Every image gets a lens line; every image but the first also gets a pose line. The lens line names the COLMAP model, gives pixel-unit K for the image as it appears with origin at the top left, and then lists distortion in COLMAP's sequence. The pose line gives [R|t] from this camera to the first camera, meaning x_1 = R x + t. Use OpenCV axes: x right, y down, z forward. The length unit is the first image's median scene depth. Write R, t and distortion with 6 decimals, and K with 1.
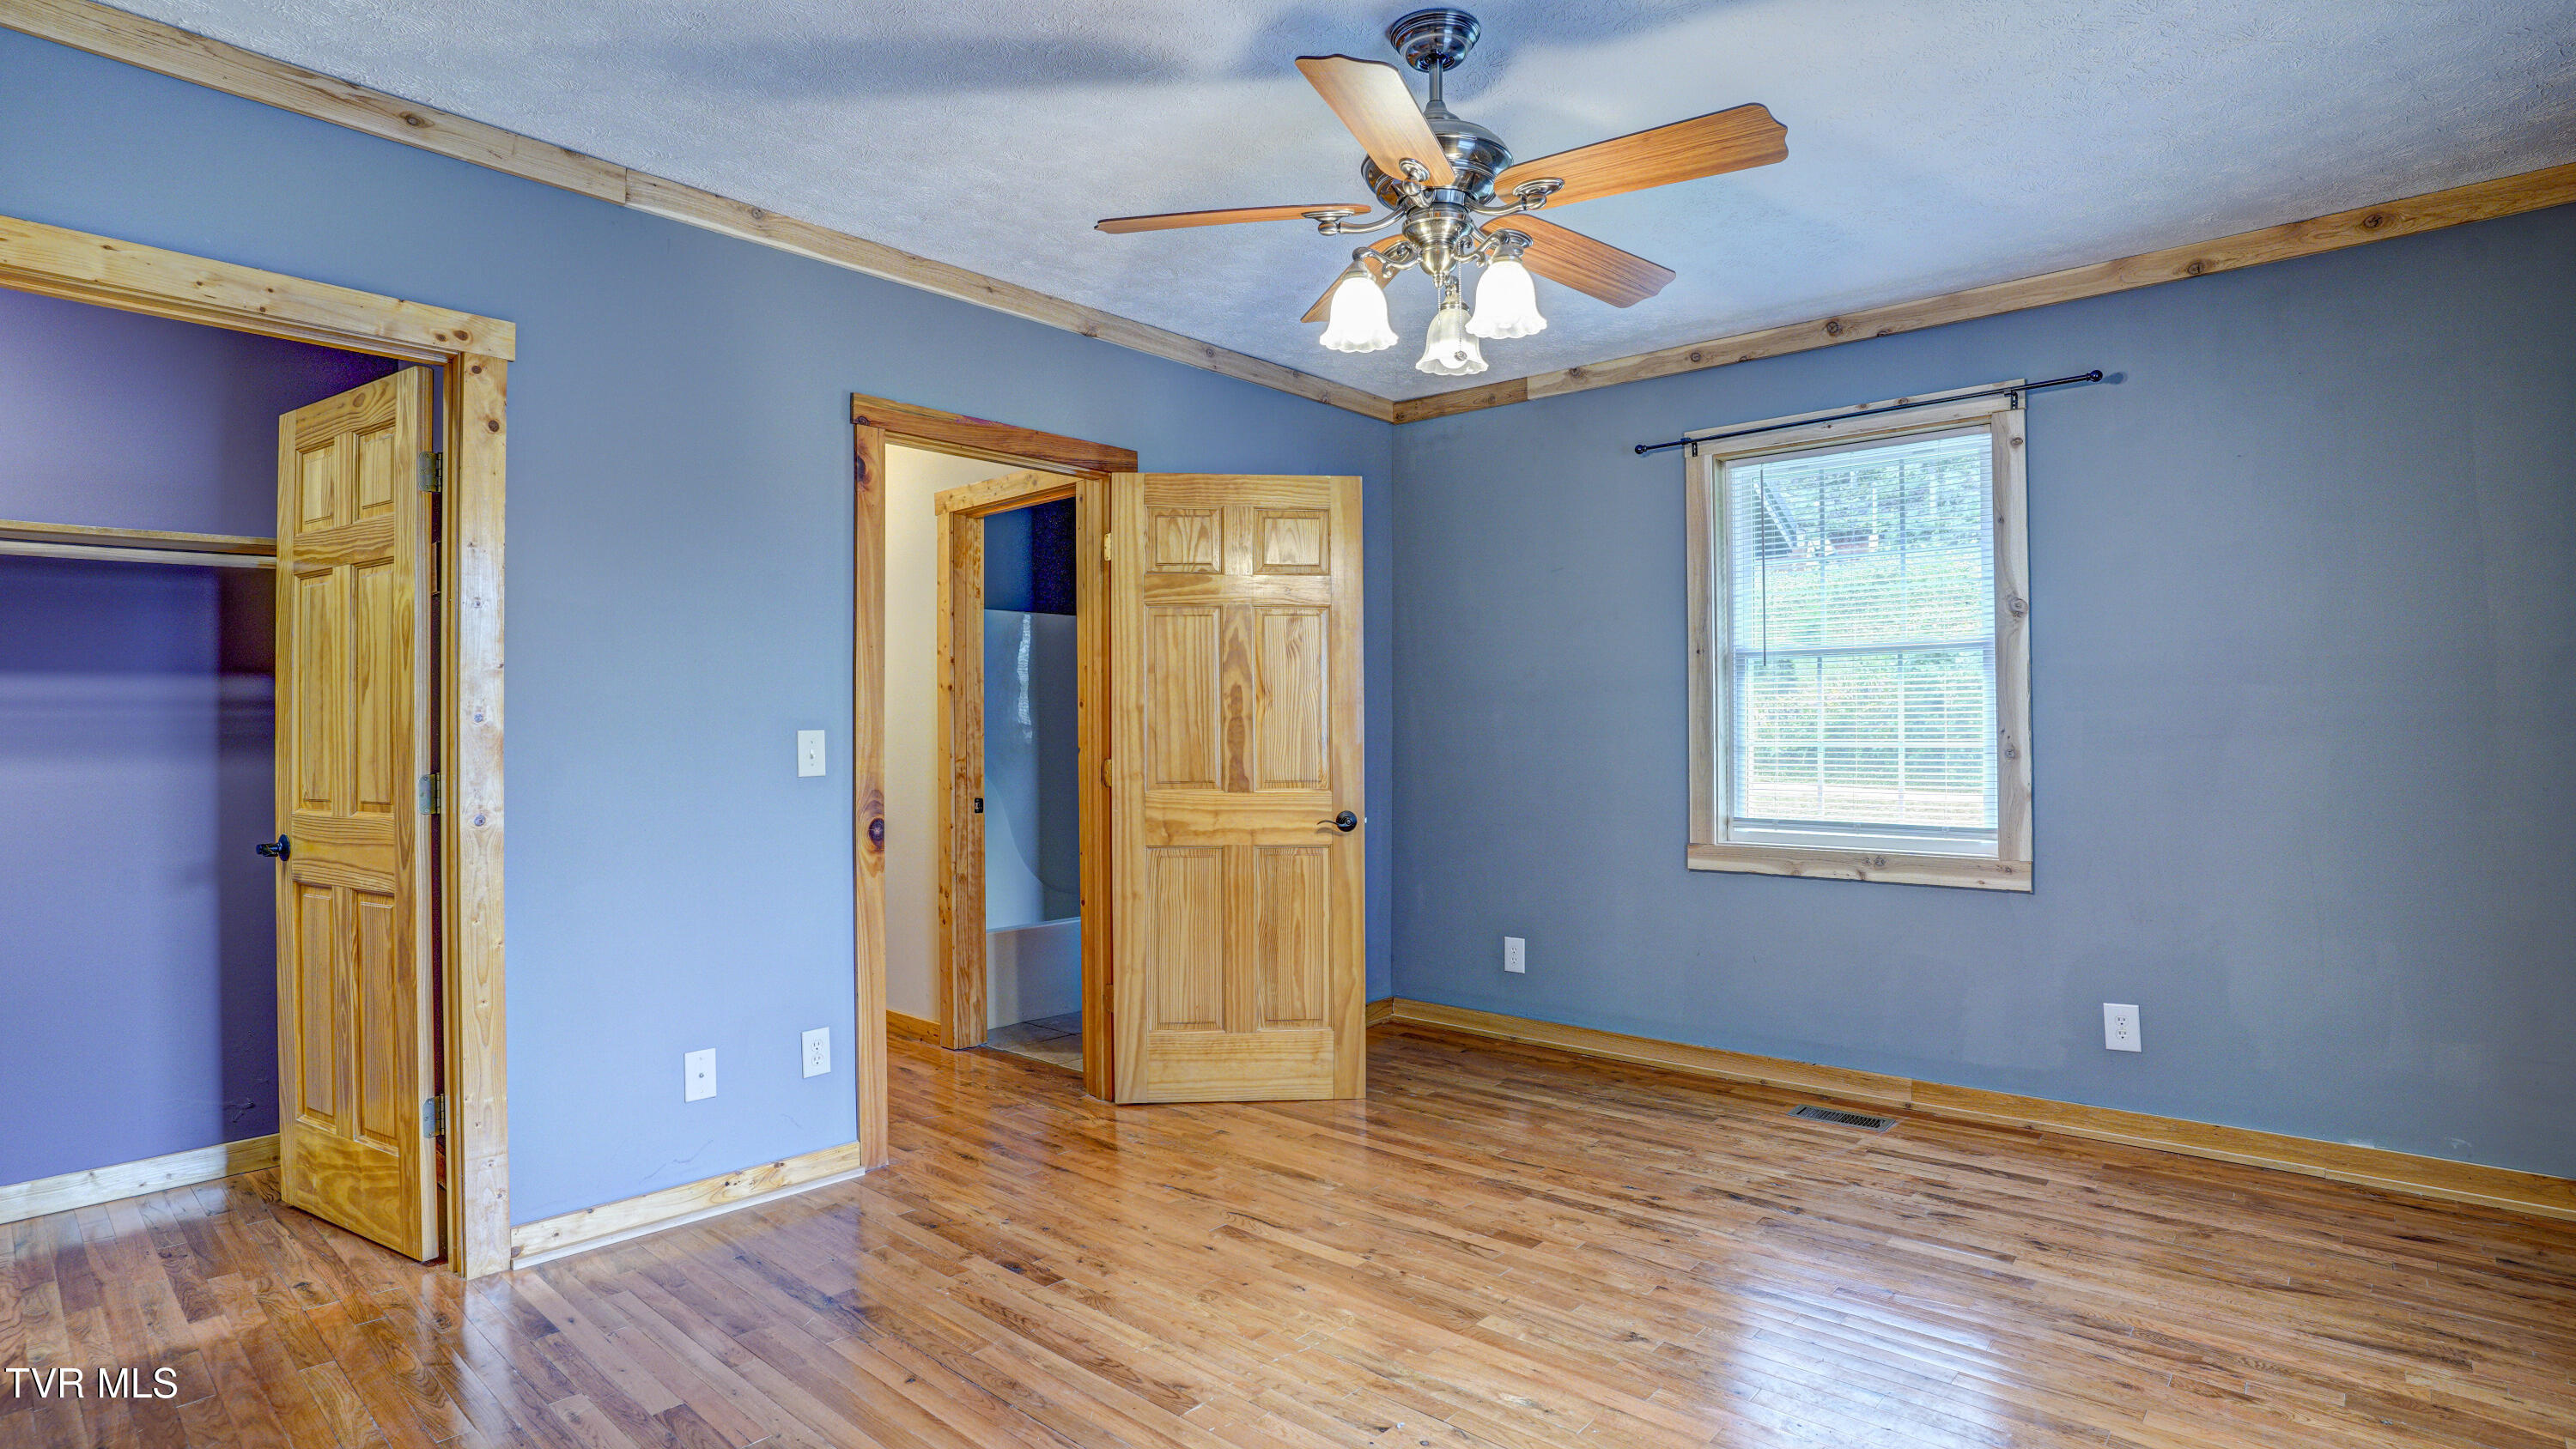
lens RADIAL K [[1272.8, 0, 1297.1], [0, 1272.8, 720.1], [0, 0, 1]] dist [-0.078281, 0.036500]
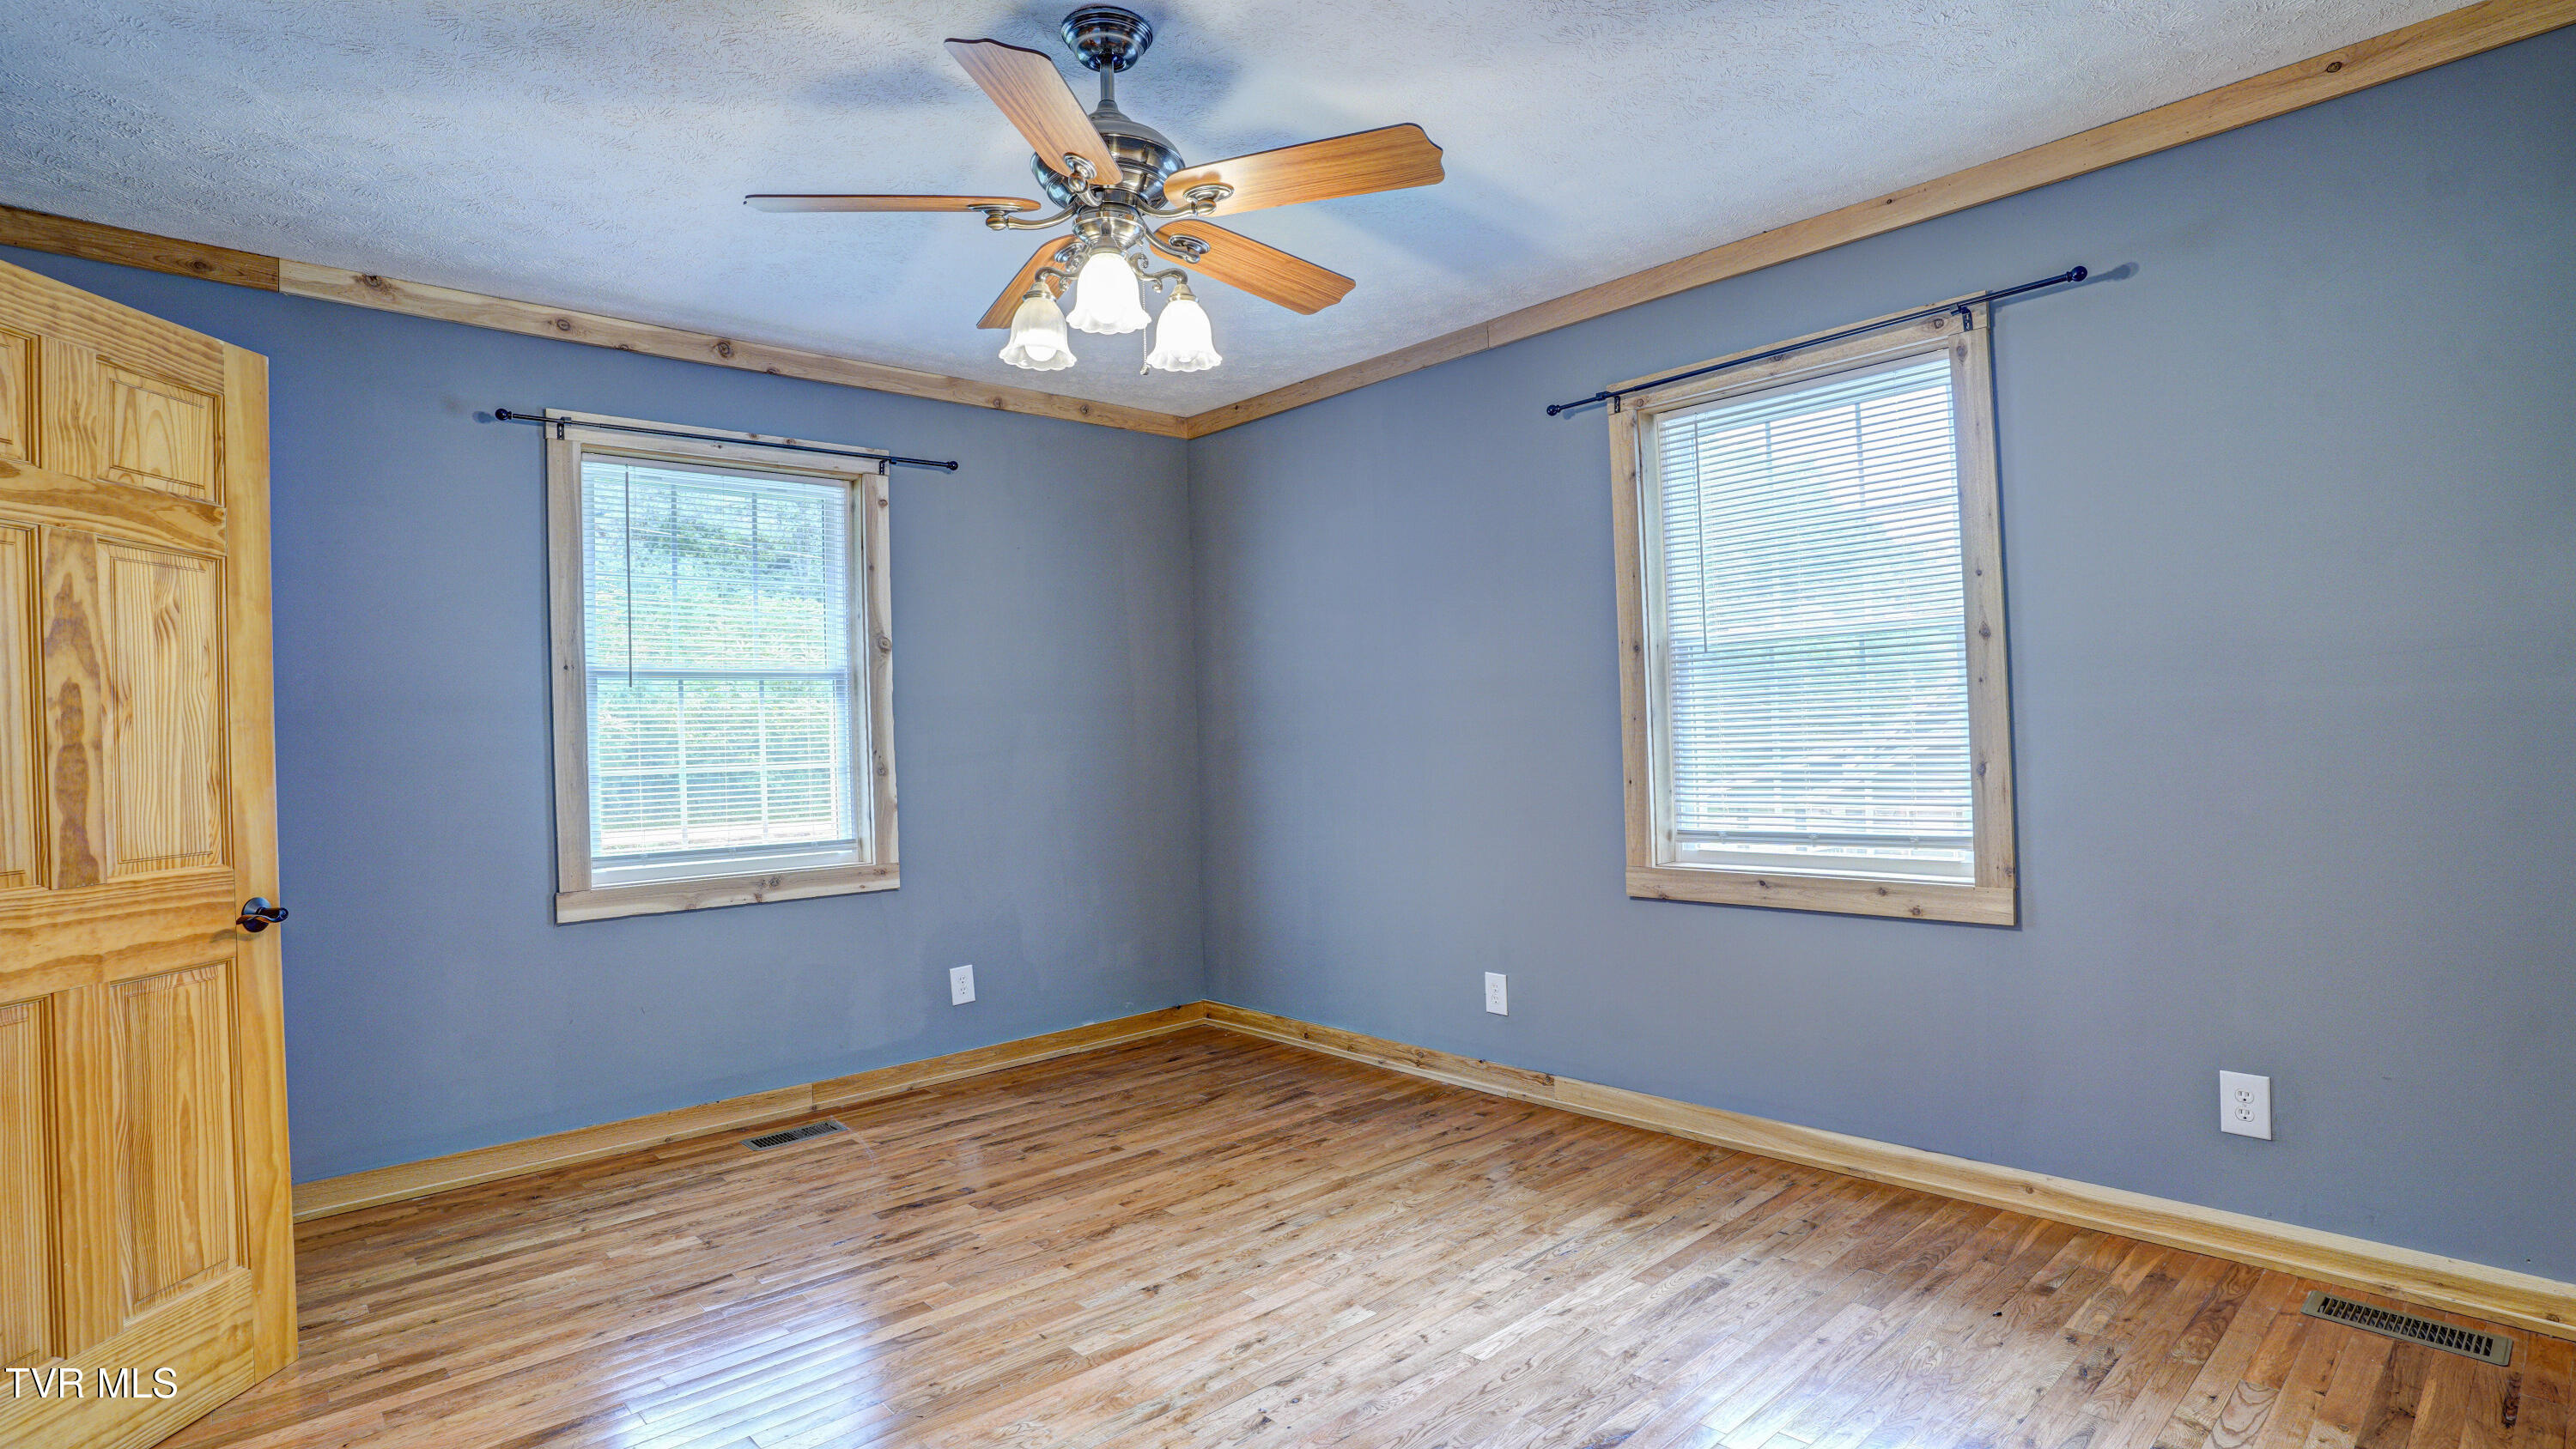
lens RADIAL K [[1272.8, 0, 1297.1], [0, 1272.8, 720.1], [0, 0, 1]] dist [-0.078281, 0.036500]
pose [[0.107245, 0.015130, 0.994118, -0.574741], [0.023375, 0.999569, -0.017734, 0.009894], [-0.993958, 0.025140, 0.106845, 0.514977]]
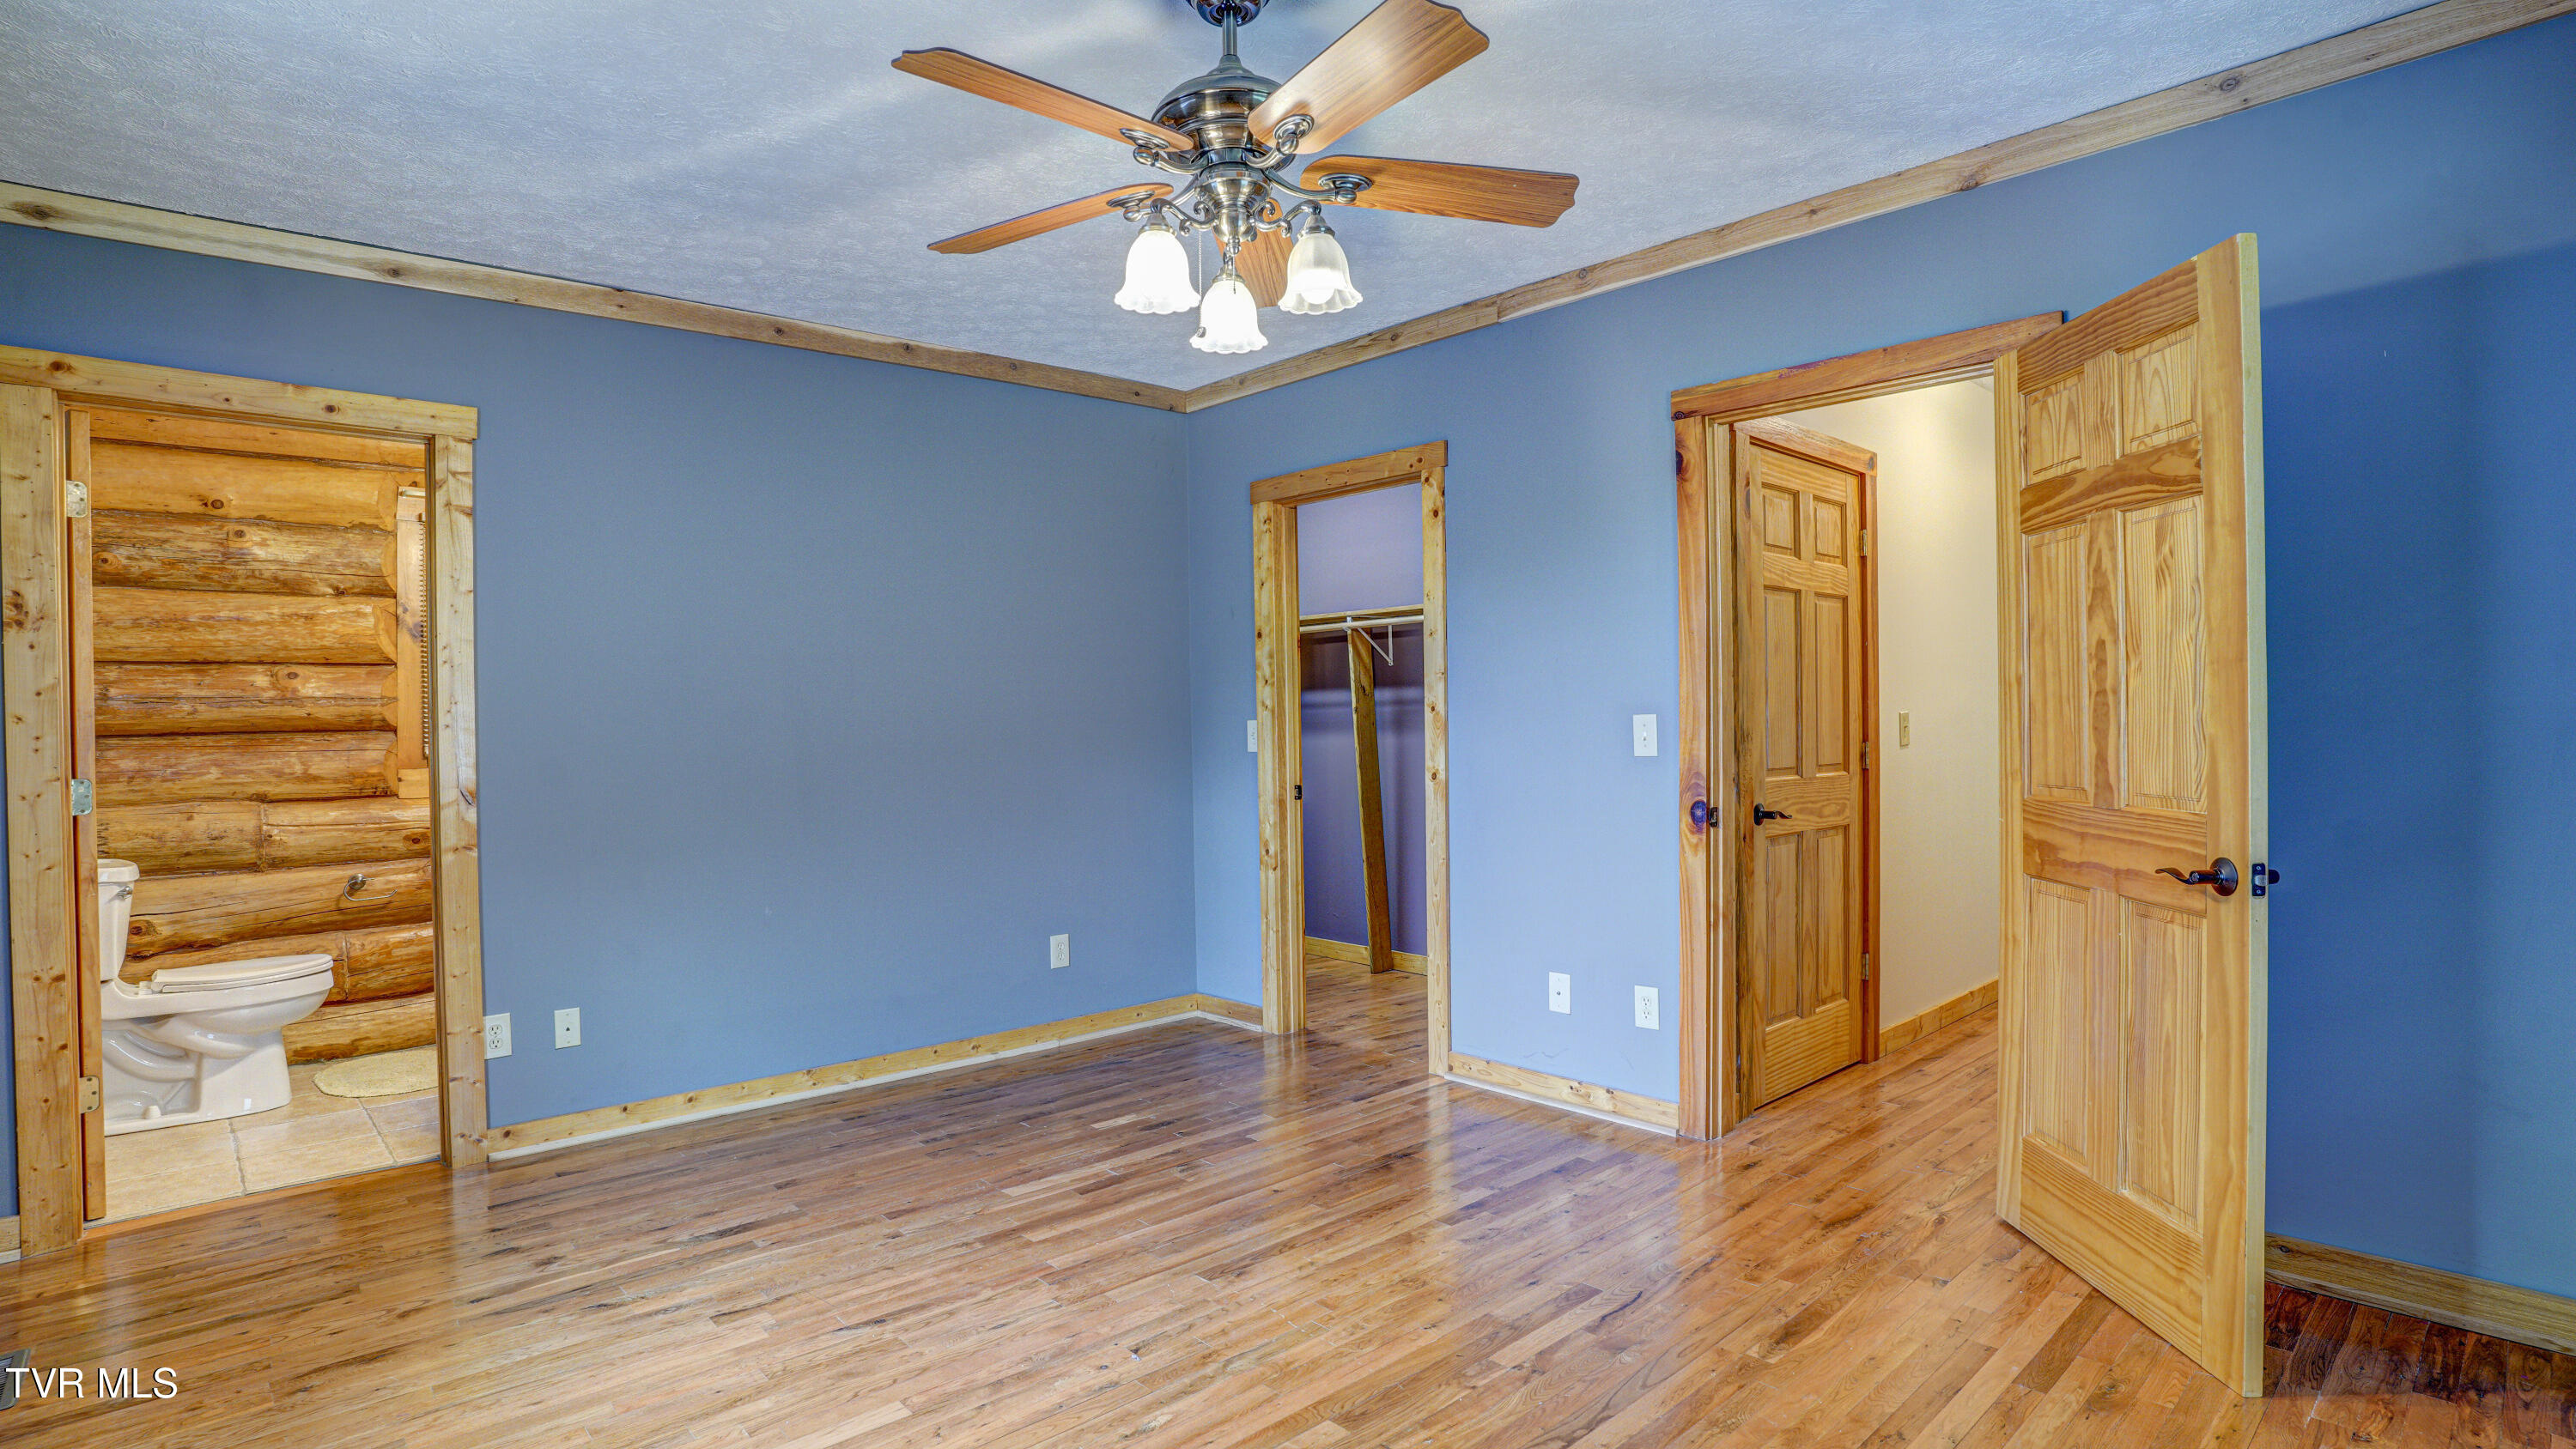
lens RADIAL K [[1272.8, 0, 1297.1], [0, 1272.8, 720.1], [0, 0, 1]] dist [-0.078281, 0.036500]
pose [[-0.098410, 0.008571, -0.995109, 0.707020], [0.024355, 0.999684, 0.006202, -0.001235], [0.994848, -0.023626, -0.098588, 0.767968]]
